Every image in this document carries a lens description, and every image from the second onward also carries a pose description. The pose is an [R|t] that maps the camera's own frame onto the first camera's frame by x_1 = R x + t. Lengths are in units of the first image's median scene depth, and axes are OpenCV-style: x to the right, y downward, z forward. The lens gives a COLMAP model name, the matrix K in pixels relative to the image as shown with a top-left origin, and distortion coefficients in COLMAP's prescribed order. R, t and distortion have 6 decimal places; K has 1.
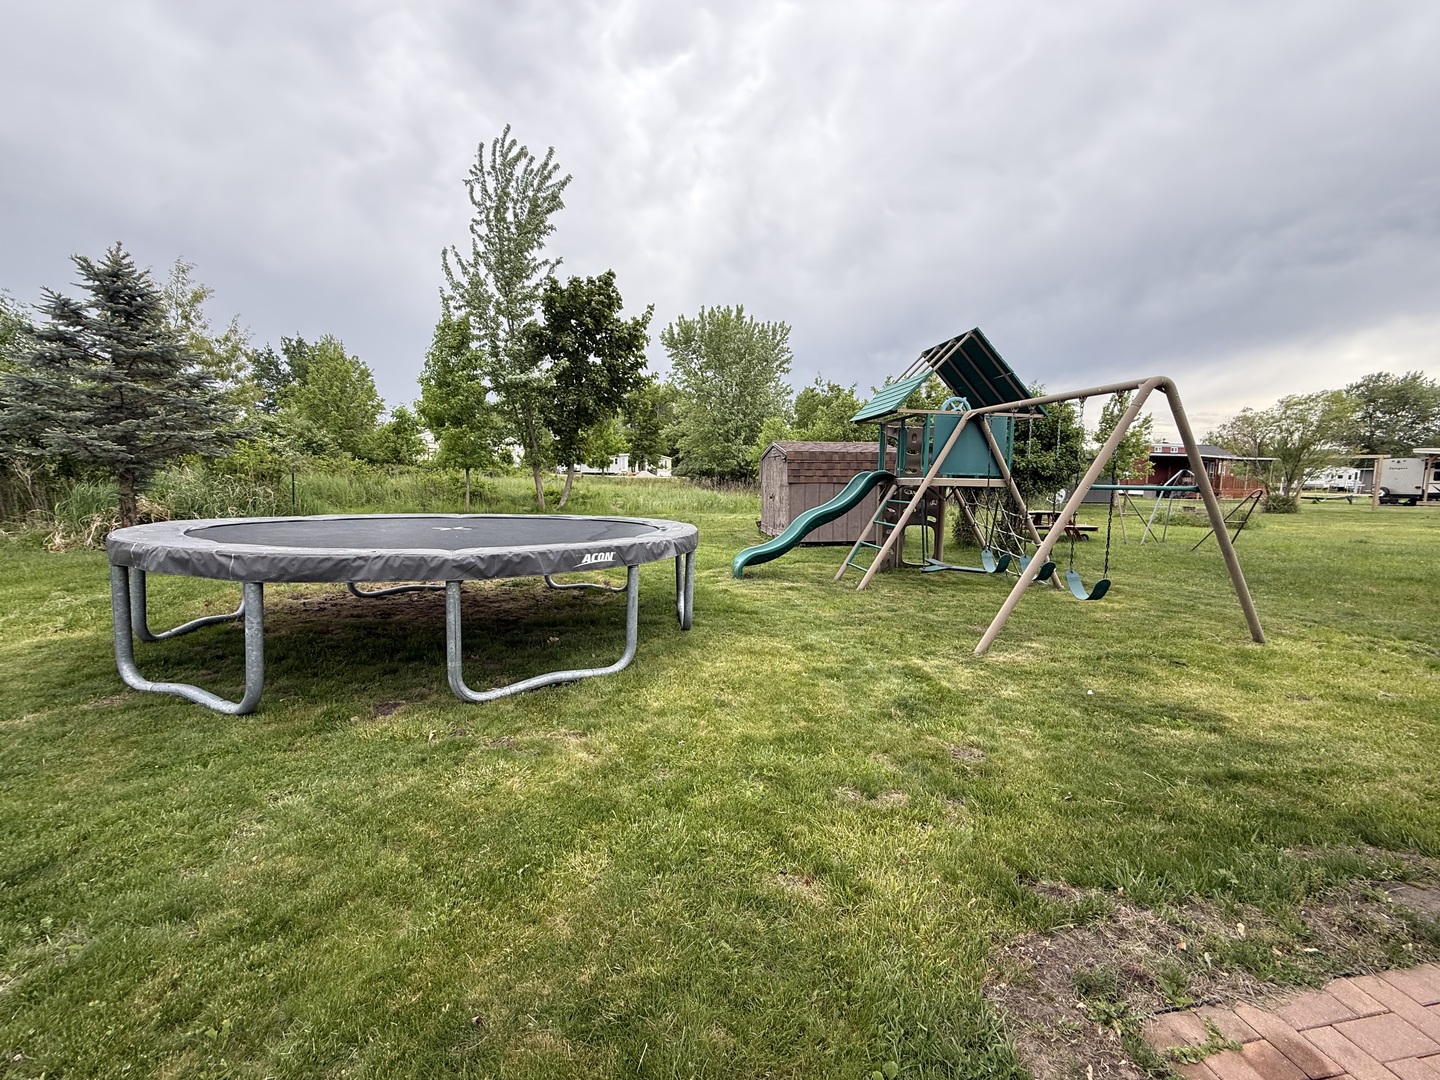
lens RADIAL K [[574.0, 0, 720.0], [0, 574.0, 540.0], [0, 0, 1]] dist [-0.000849, 0.000087]
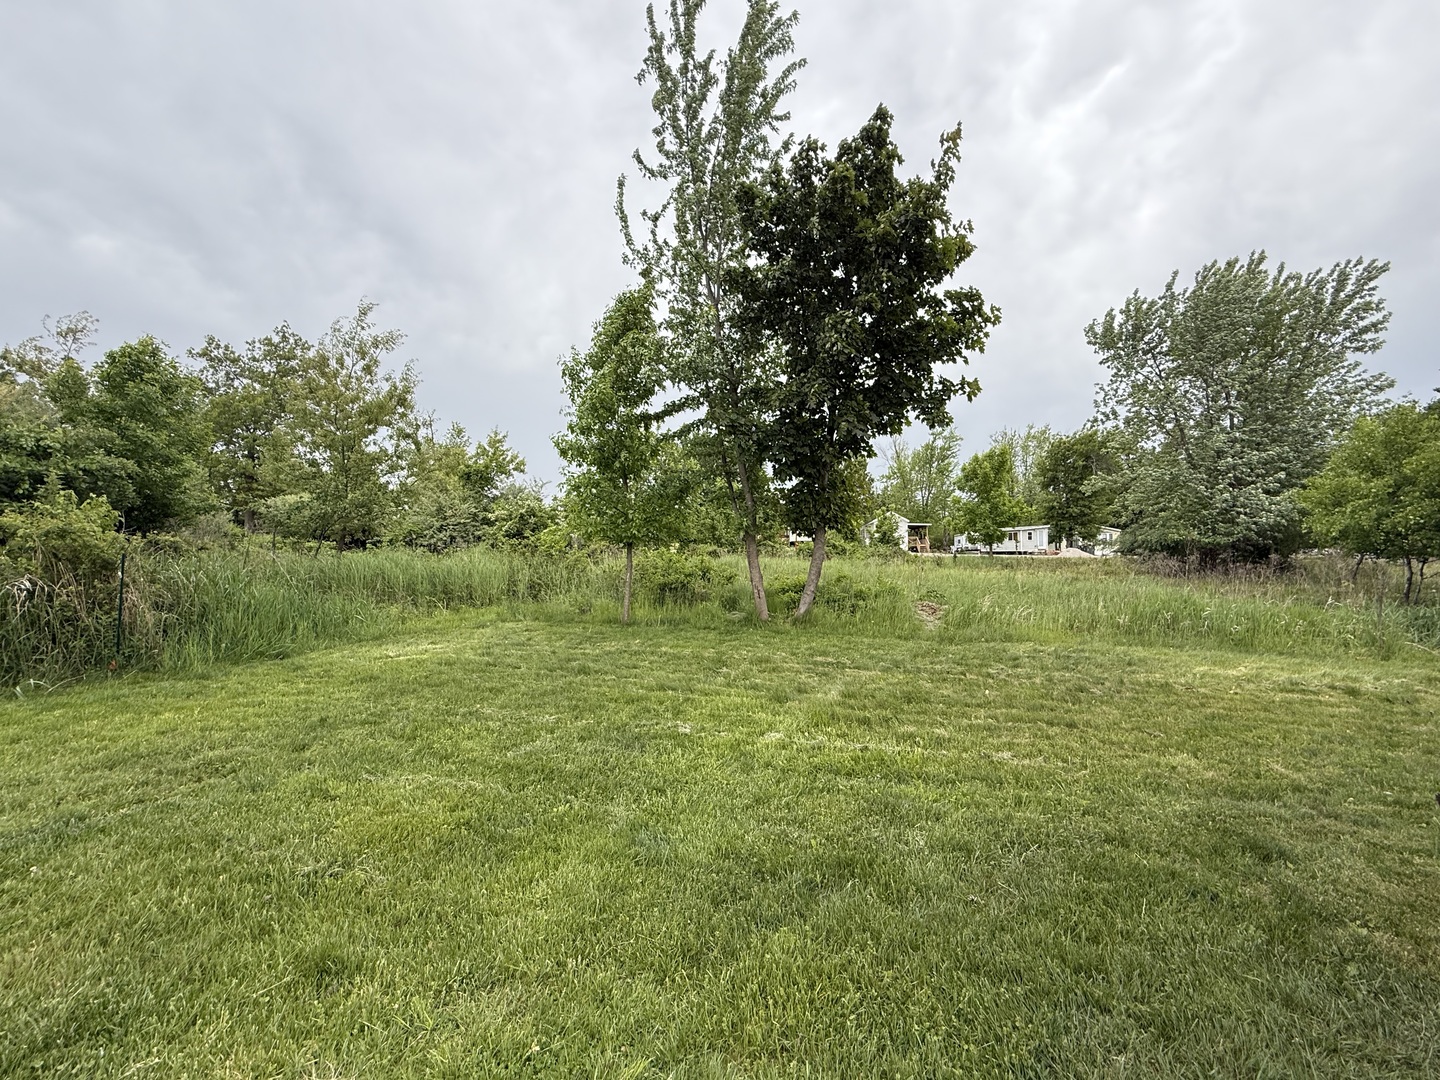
lens RADIAL K [[616.1, 0, 717.9], [0, 616.1, 507.3], [0, 0, 1]] dist [0.002233, 0.000495]
pose [[0.784903, -0.060631, -0.616645, 0.000306], [-0.058223, 0.983581, -0.170819, -0.011505], [0.616877, 0.169979, 0.768486, 0.111509]]
